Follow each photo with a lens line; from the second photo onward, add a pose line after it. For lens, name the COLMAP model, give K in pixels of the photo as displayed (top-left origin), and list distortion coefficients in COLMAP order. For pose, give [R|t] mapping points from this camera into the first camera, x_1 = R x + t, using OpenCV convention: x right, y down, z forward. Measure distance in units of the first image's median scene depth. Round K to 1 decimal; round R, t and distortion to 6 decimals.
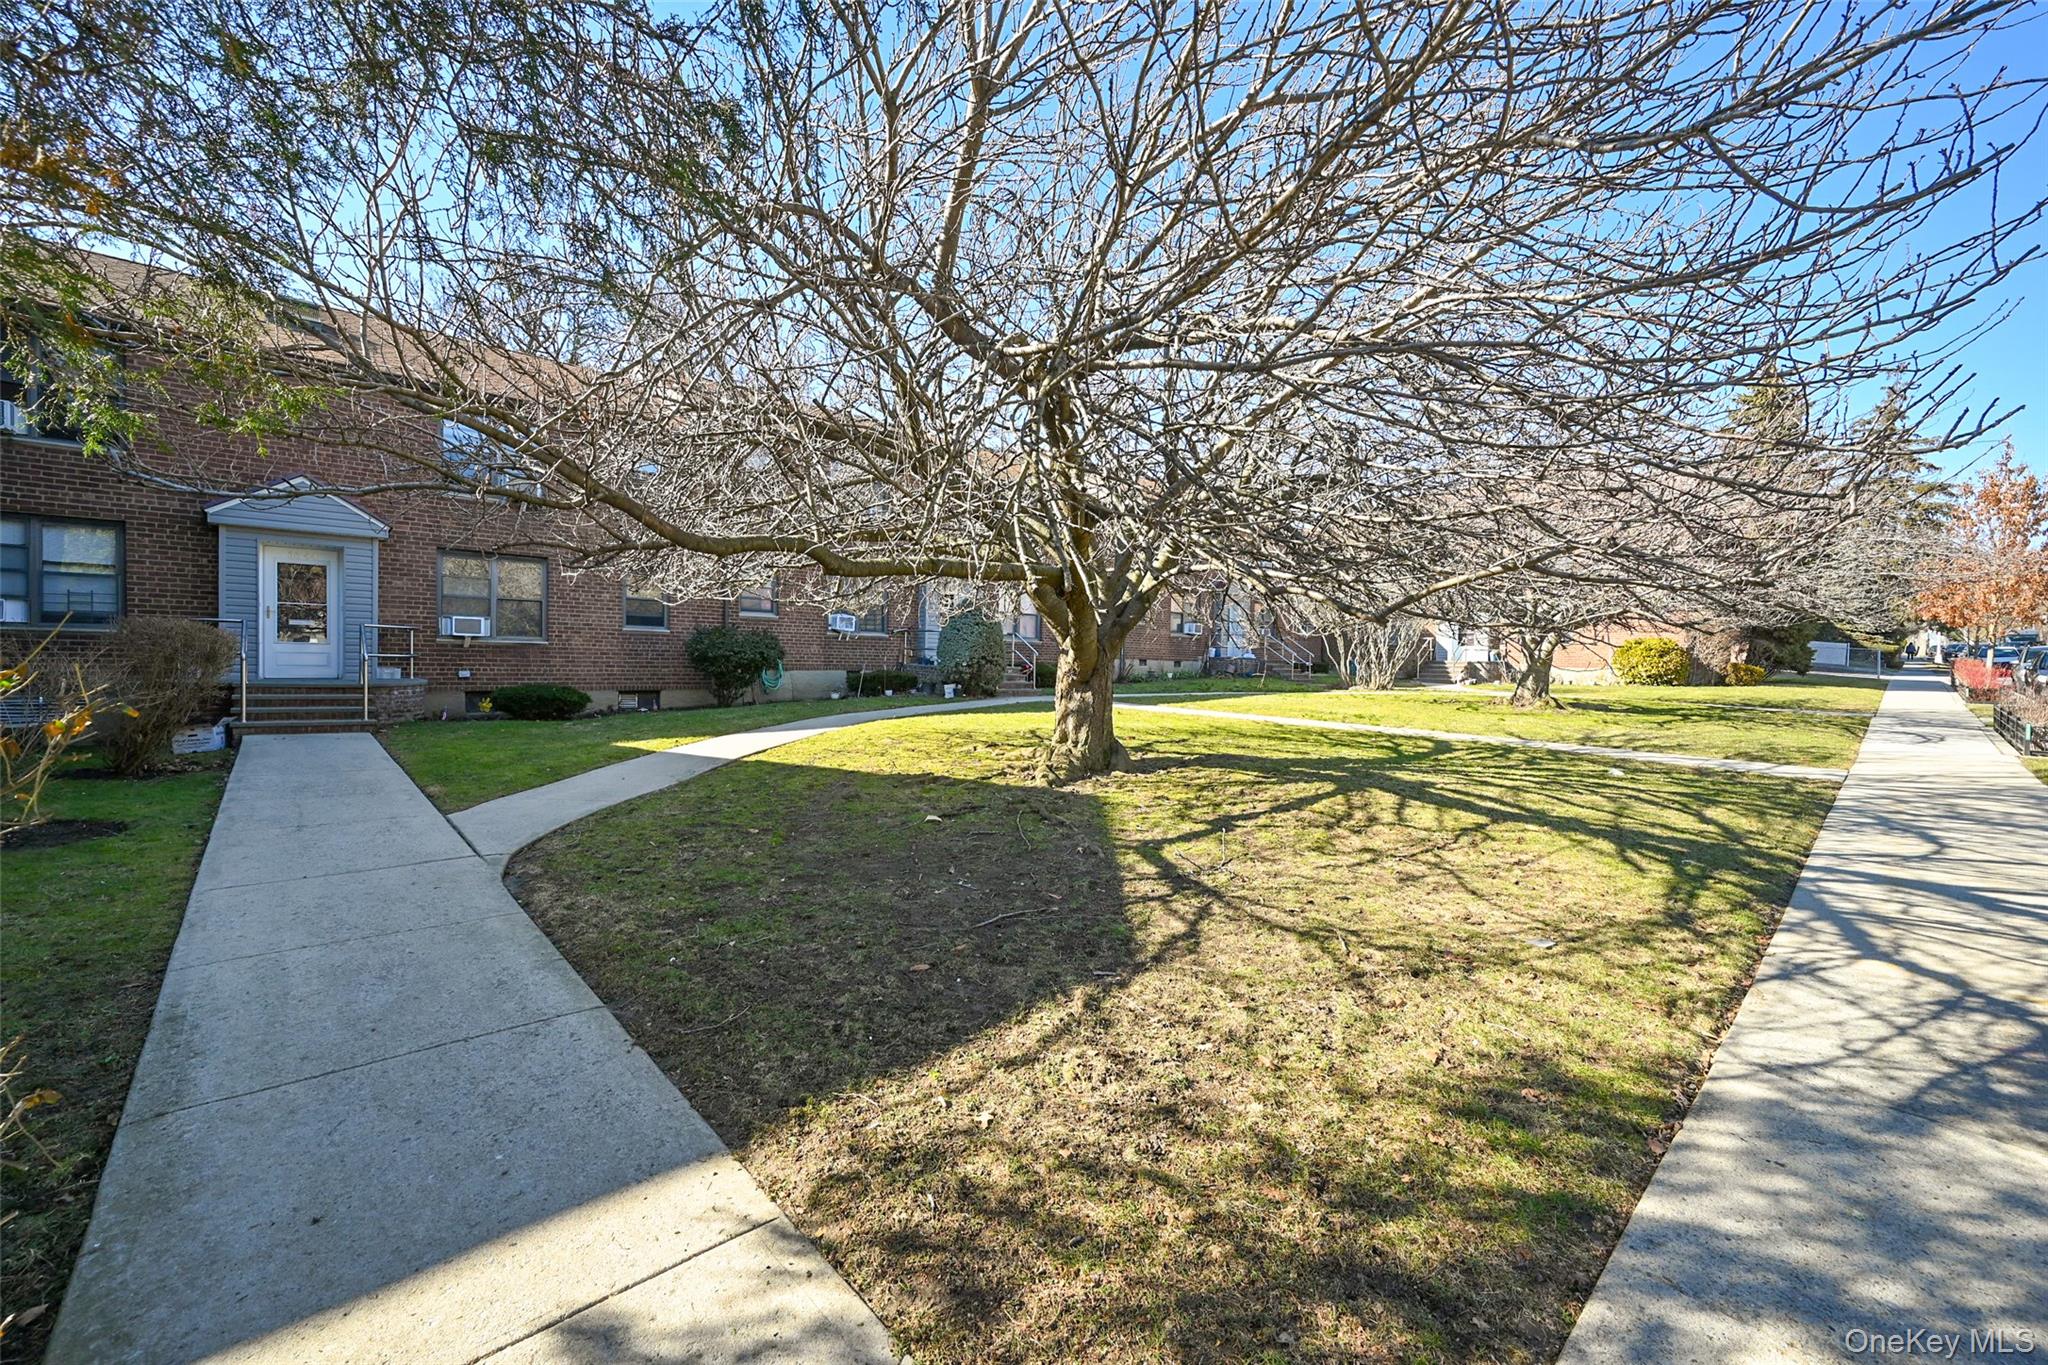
lens RADIAL K [[810.4, 0, 1012.4], [0, 810.4, 676.8], [0, 0, 1]] dist [-0.001233, 0.001058]
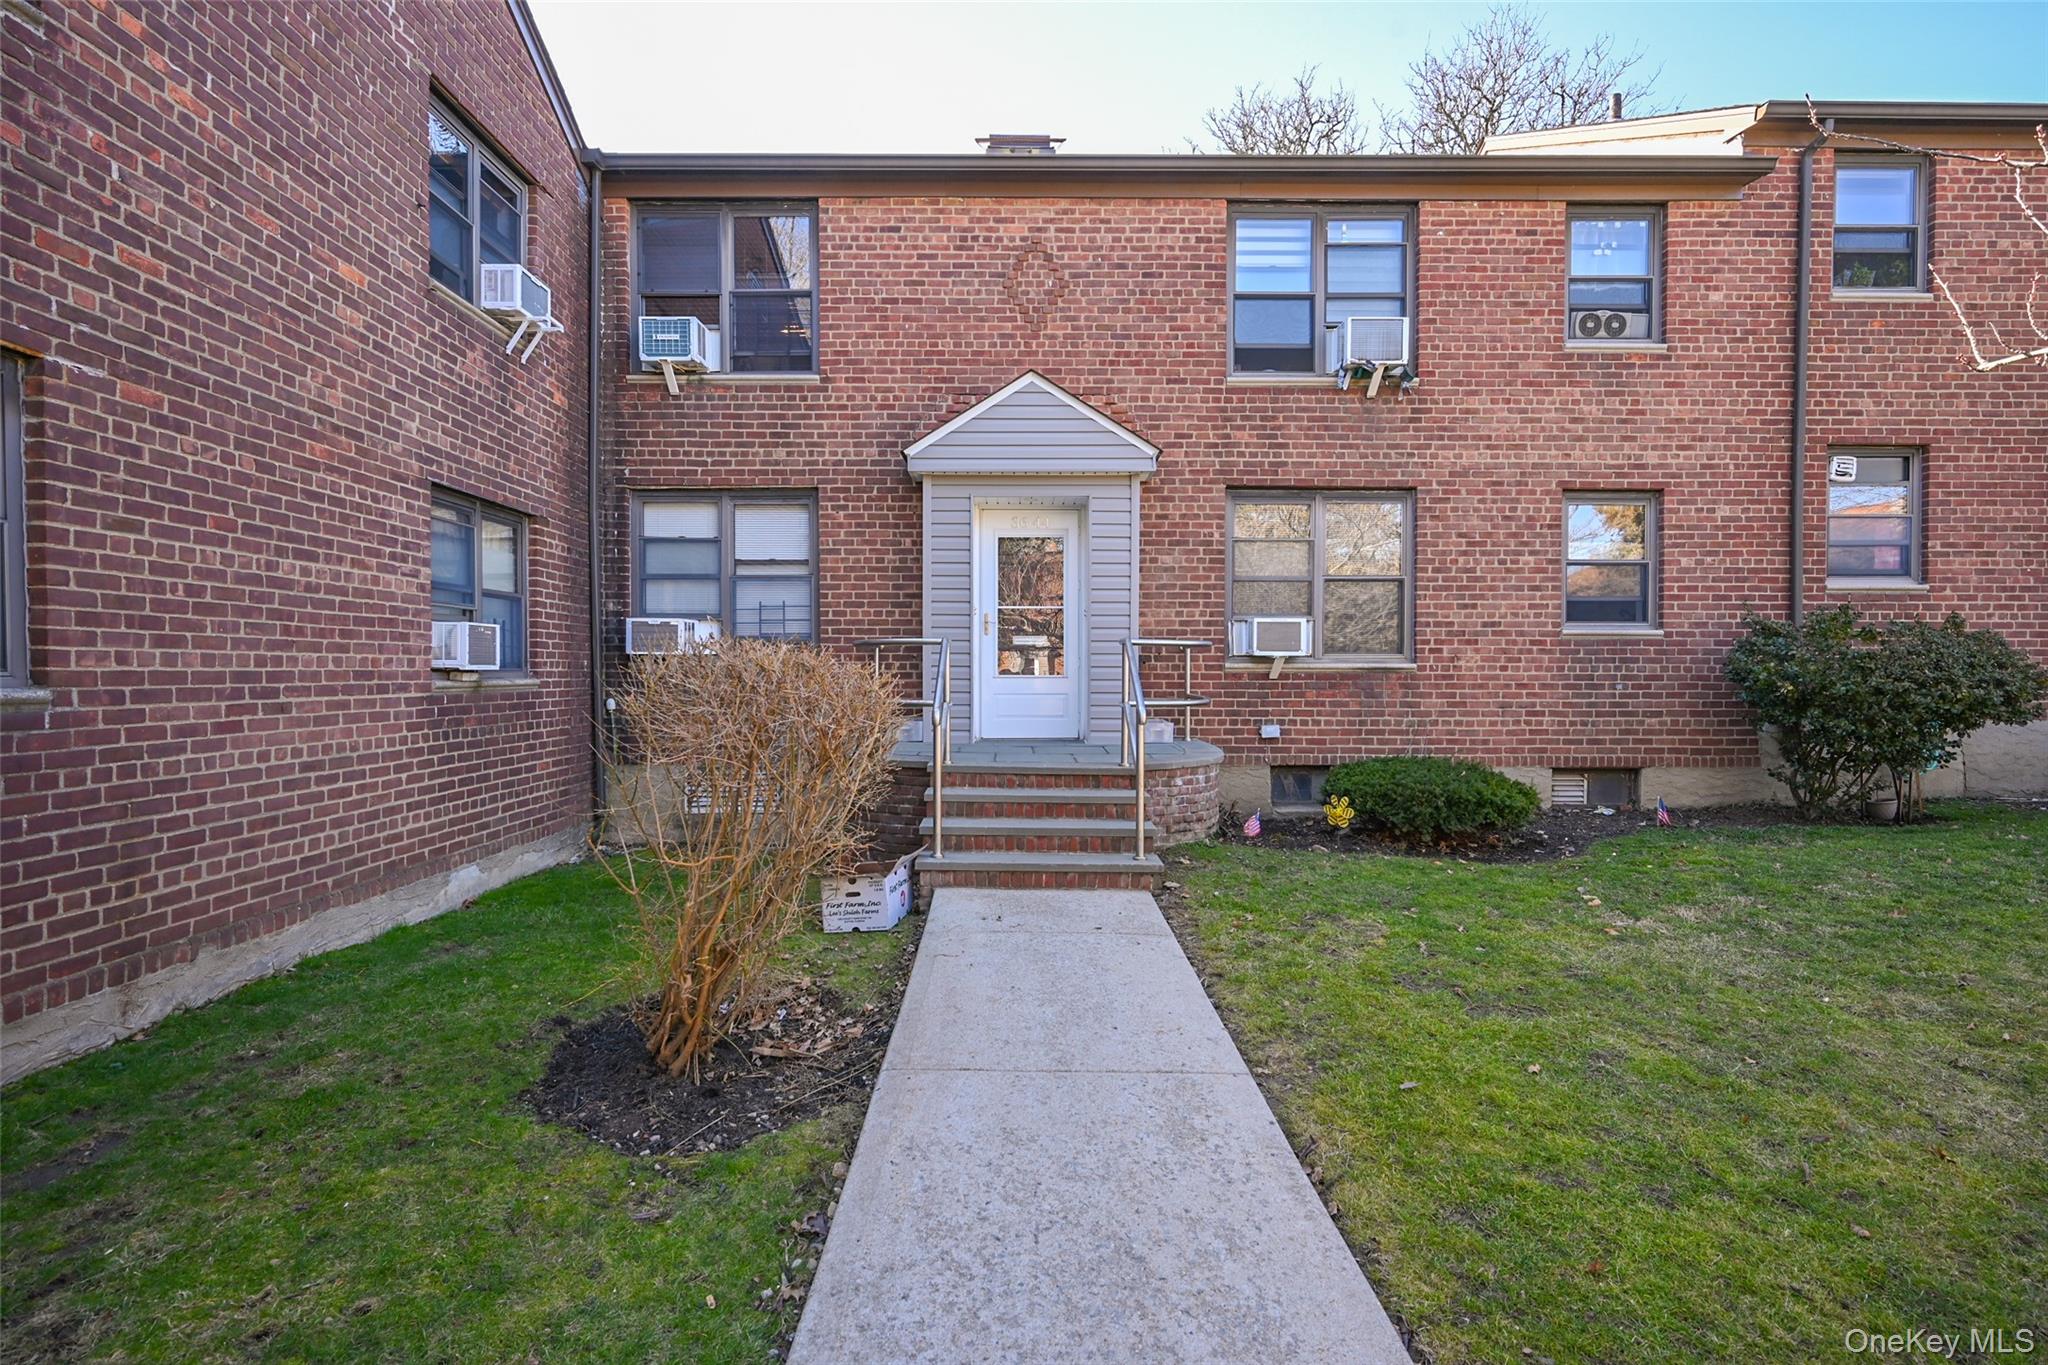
lens RADIAL K [[939.2, 0, 1023.9], [0, 939.2, 677.0], [0, 0, 1]] dist [-0.000346, 0.000014]
pose [[0.748890, -0.005685, -0.662670, -0.443860], [-0.000871, 0.999954, -0.009564, -0.035083], [0.662694, 0.007740, 0.748850, 0.504105]]
